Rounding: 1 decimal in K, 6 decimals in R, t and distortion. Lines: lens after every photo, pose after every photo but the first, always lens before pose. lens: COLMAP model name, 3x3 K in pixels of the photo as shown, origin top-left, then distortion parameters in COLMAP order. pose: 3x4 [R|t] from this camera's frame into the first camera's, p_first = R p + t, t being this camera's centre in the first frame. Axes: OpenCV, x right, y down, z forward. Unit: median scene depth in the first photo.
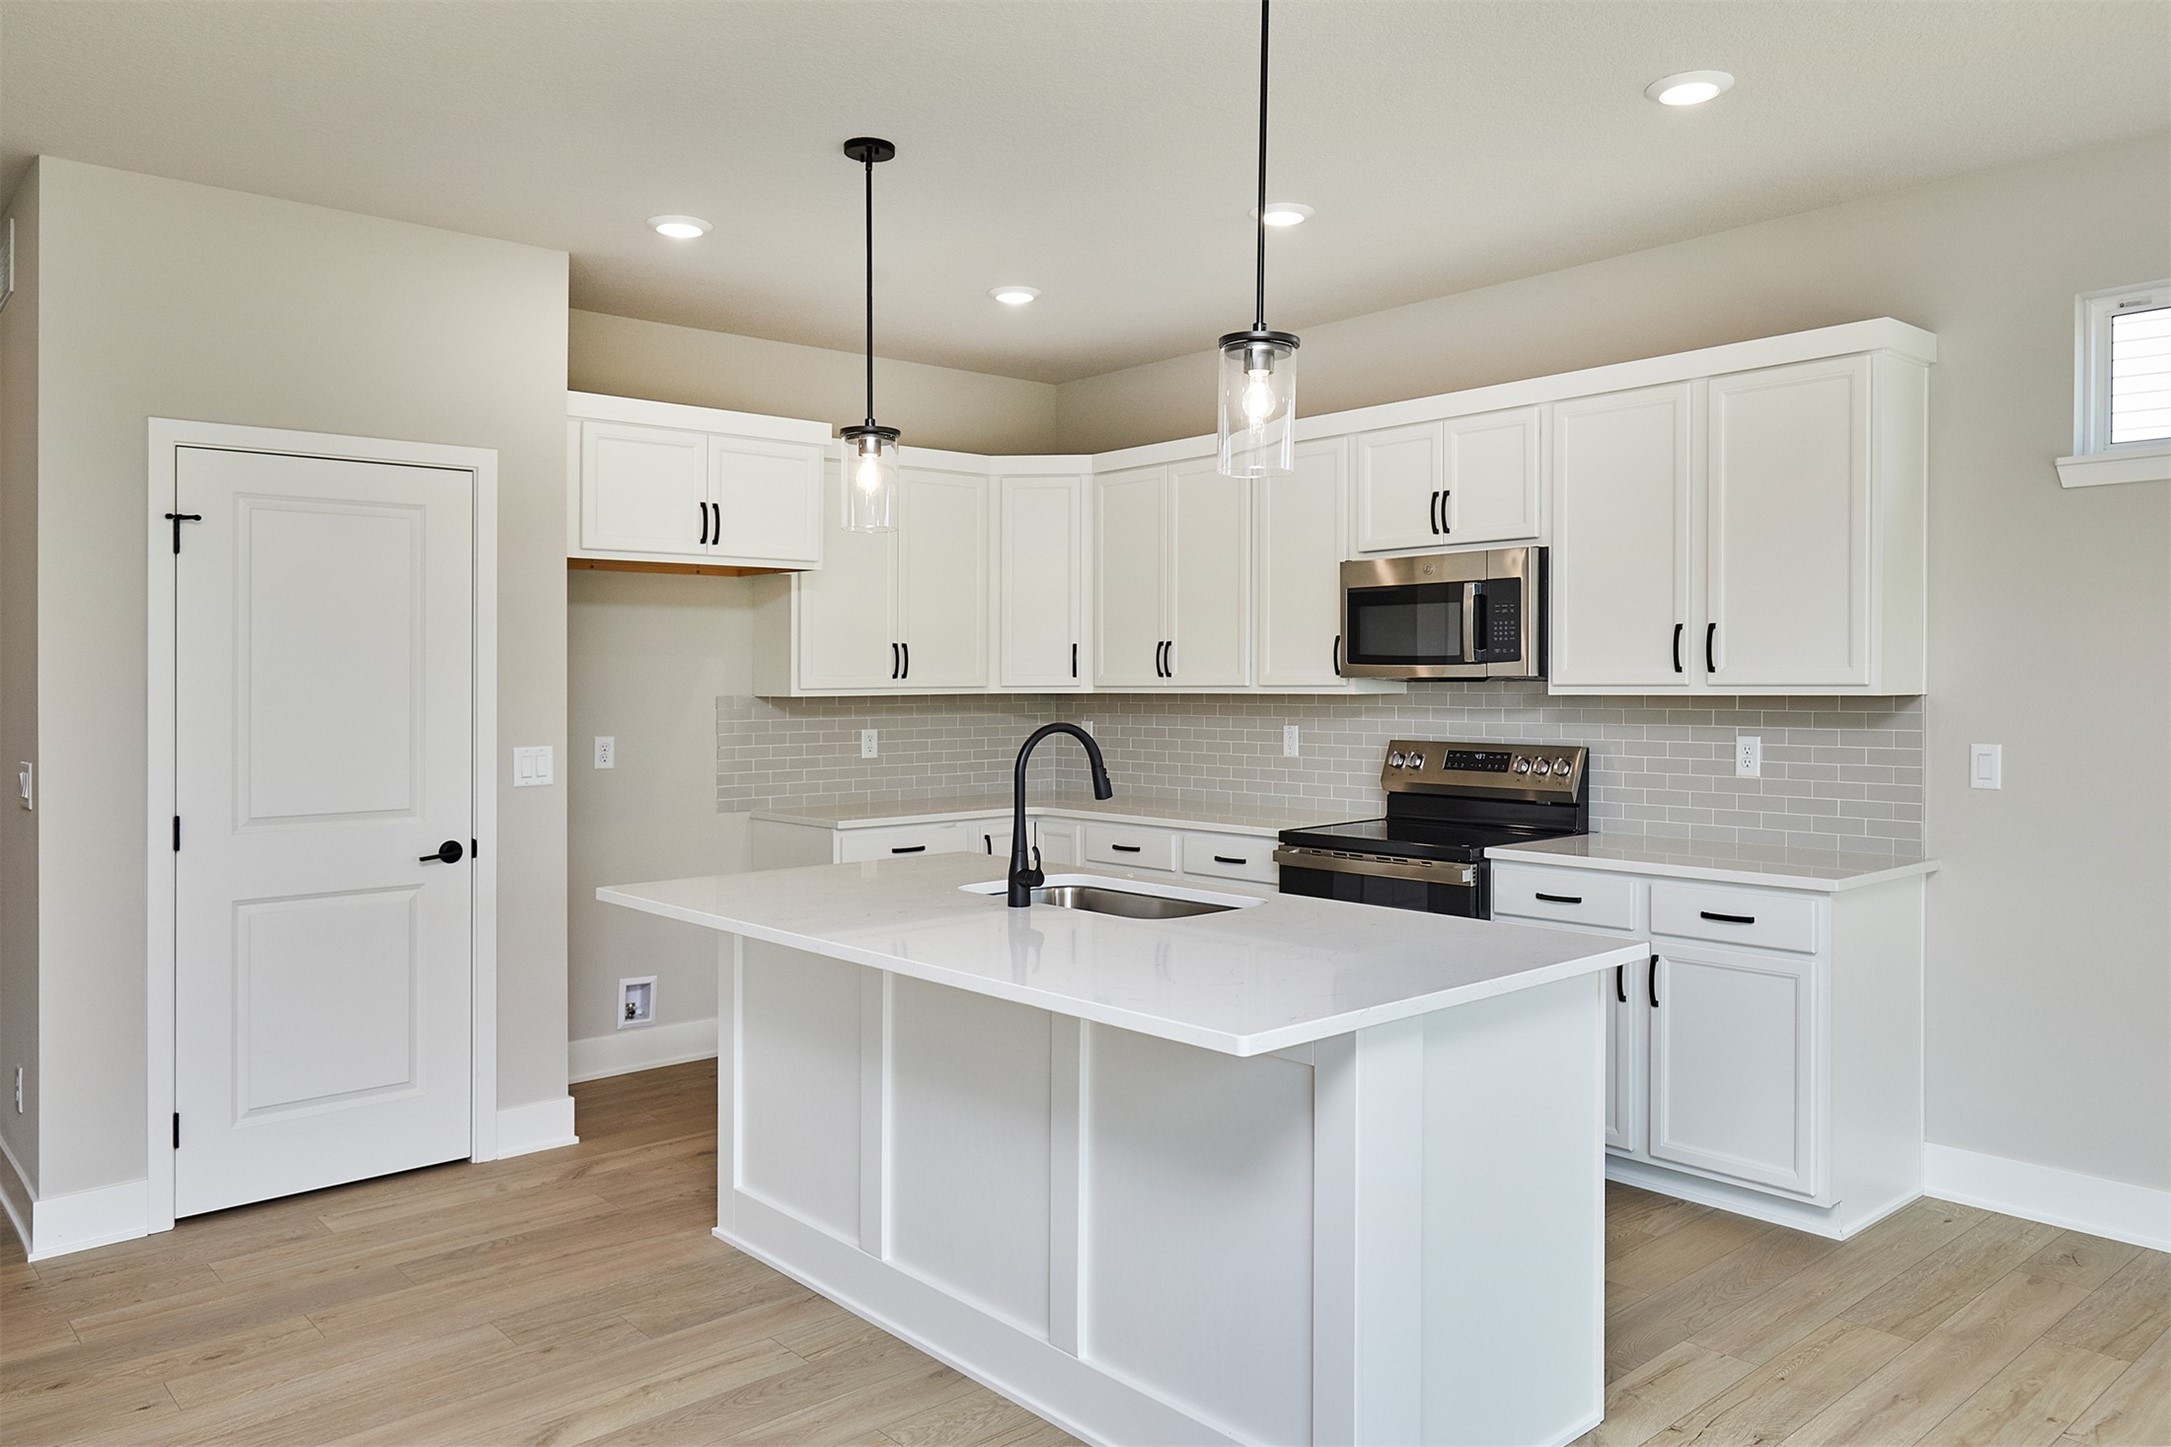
lens RADIAL K [[1524.9, 0, 1134.1], [0, 1524.9, 717.3], [0, 0, 1]] dist [0.008711, 0.003624]
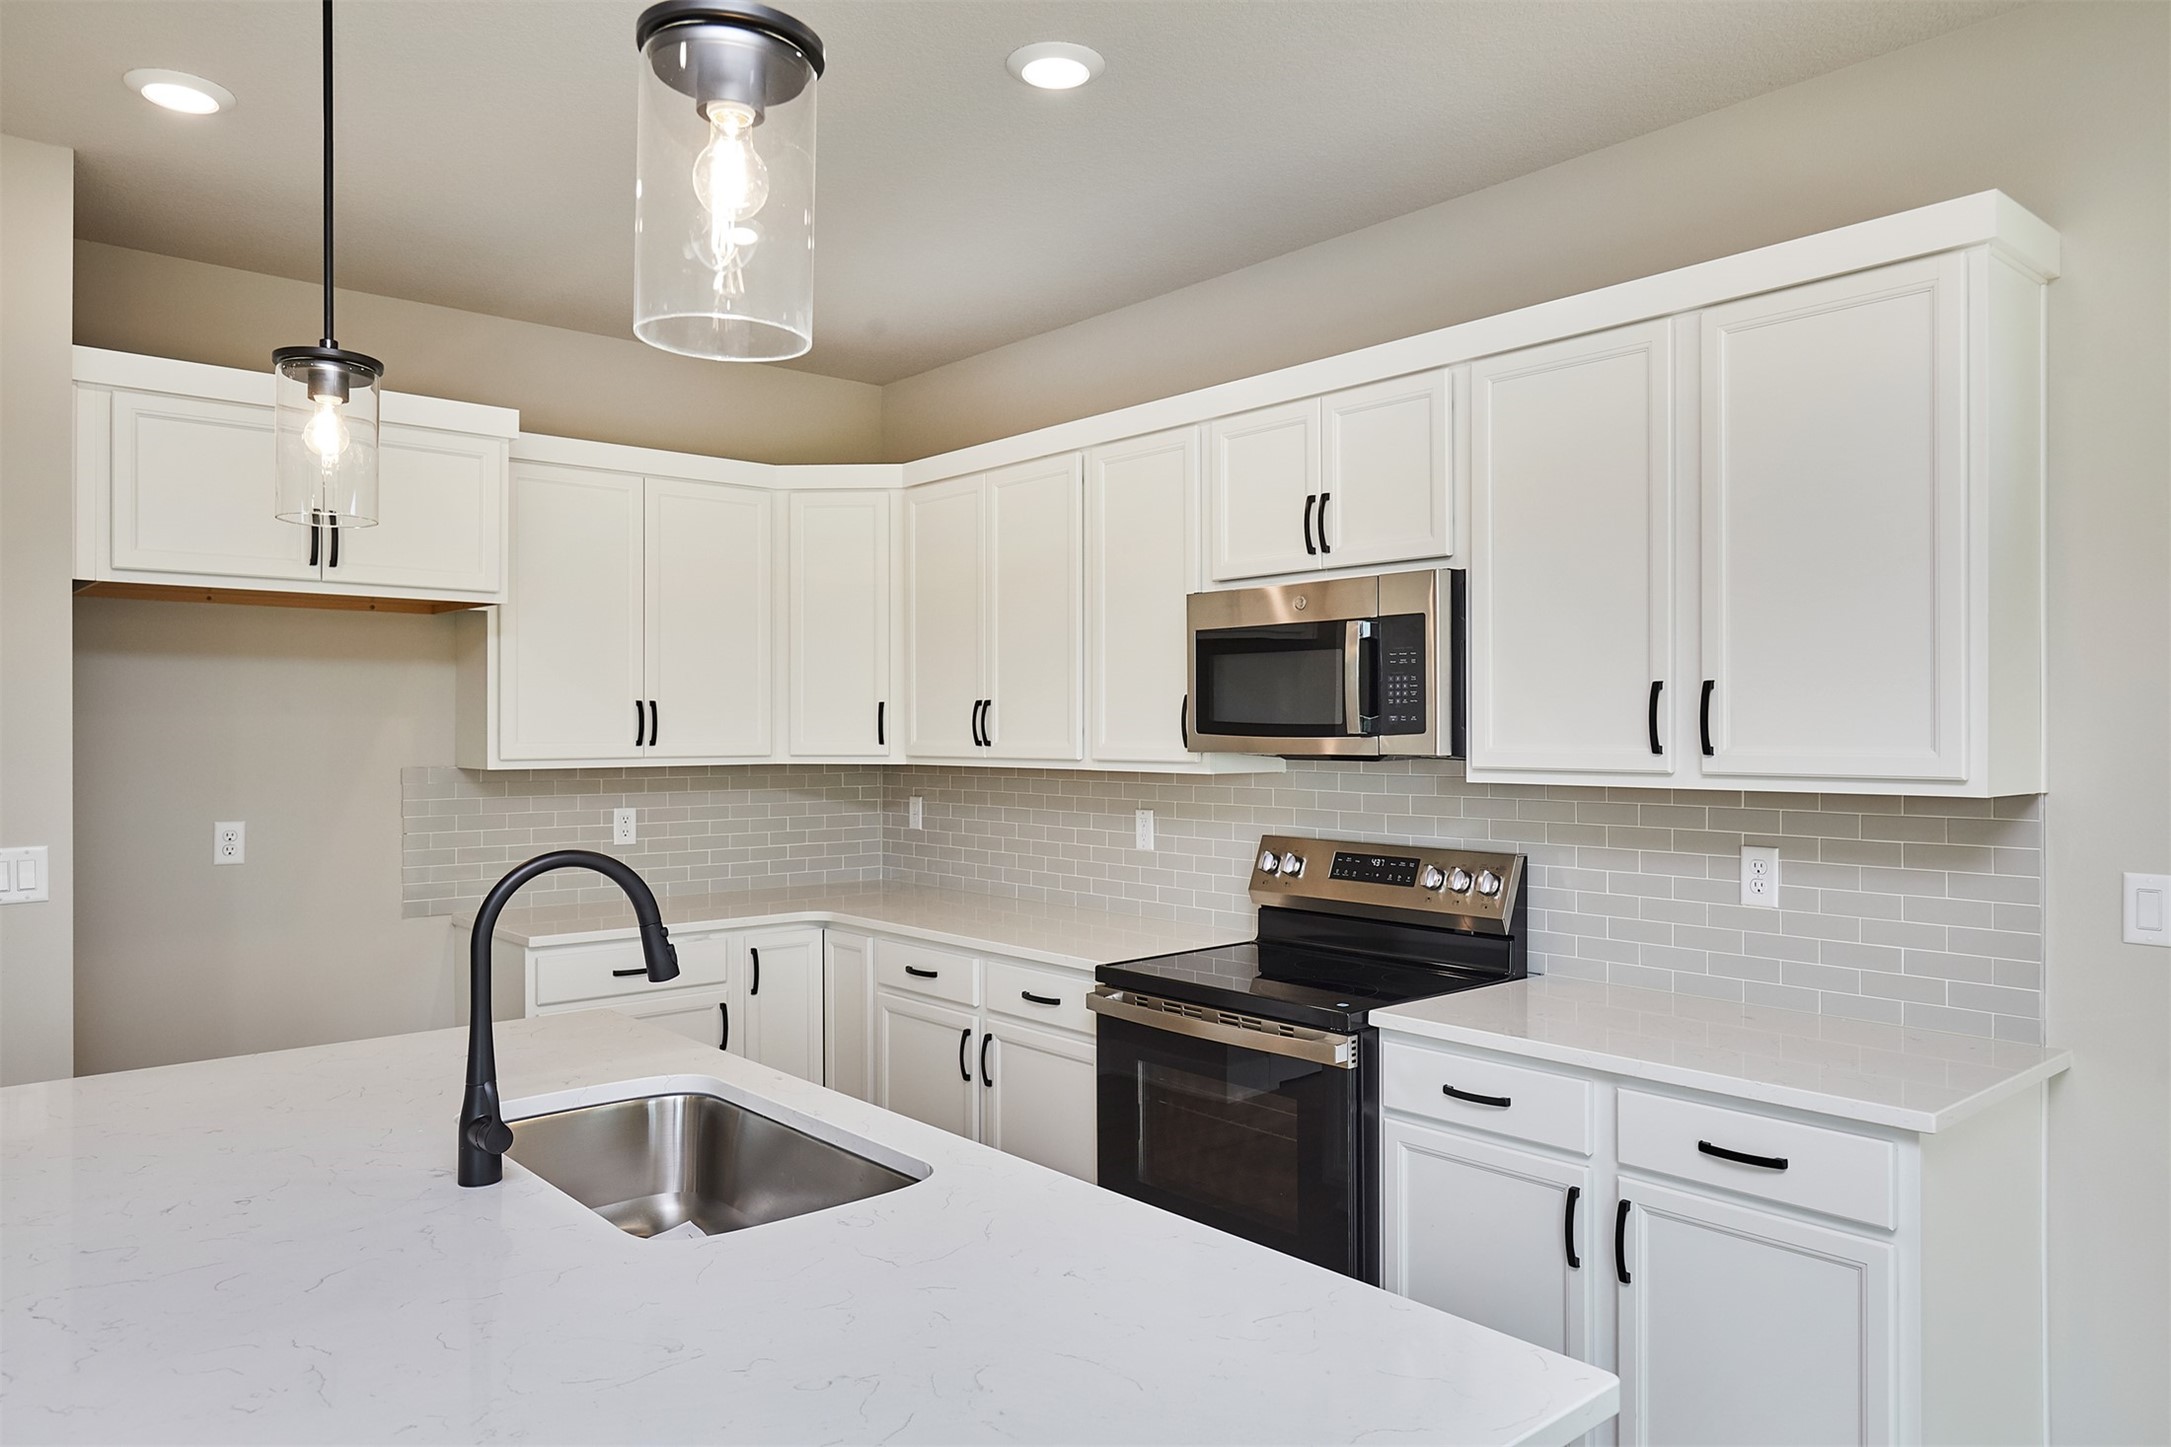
lens RADIAL K [[1428.7, 0, 1097.9], [0, 1428.7, 715.5], [0, 0, 1]] dist [-0.002840, 0.009238]
pose [[0.999802, 0.005440, -0.019146, 0.118775], [-0.006106, 0.999372, -0.034910, -0.021790], [0.018944, 0.035020, 0.999207, 0.354483]]
